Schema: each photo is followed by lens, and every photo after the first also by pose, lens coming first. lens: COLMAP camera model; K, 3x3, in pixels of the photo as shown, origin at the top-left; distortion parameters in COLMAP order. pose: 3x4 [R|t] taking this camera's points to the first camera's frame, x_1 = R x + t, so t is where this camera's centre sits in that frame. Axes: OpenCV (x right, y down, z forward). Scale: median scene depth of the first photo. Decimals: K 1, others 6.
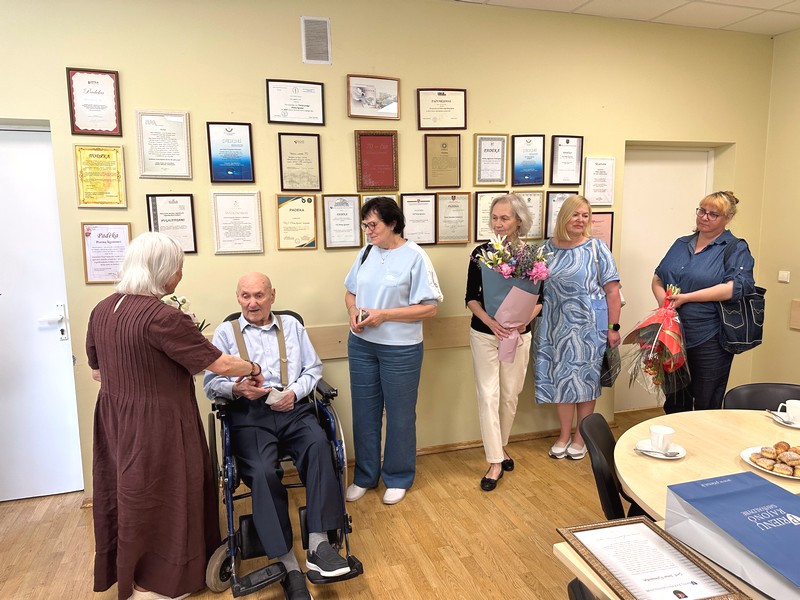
lens RADIAL K [[574.6, 0, 402.1], [0, 574.6, 307.6], [0, 0, 1]] dist [0.037621, -0.044195]
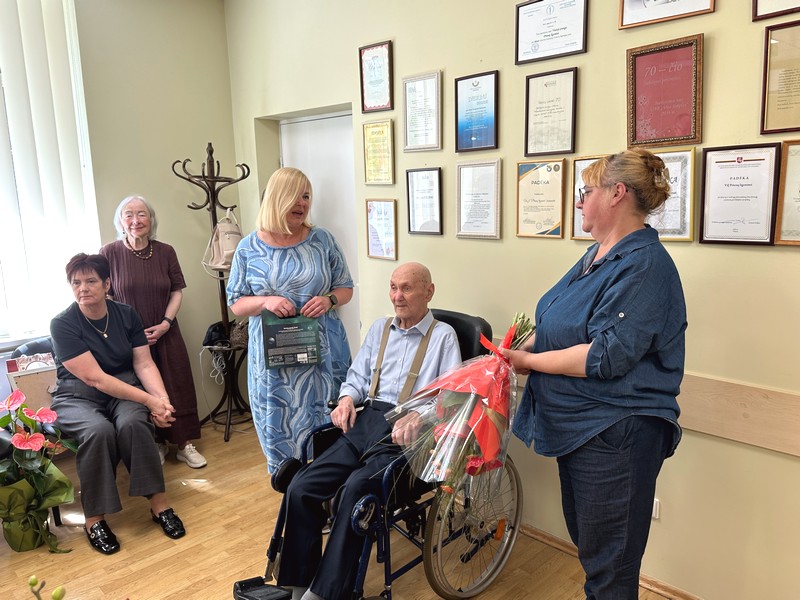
lens RADIAL K [[620.9, 0, 406.2], [0, 620.9, 308.8], [0, 0, 1]] dist [0.082205, -0.091780]
pose [[0.432946, 0.175616, -0.884147, 0.505465], [-0.118166, 0.983432, 0.137473, -0.111331], [0.893641, 0.044958, 0.446525, 0.555694]]
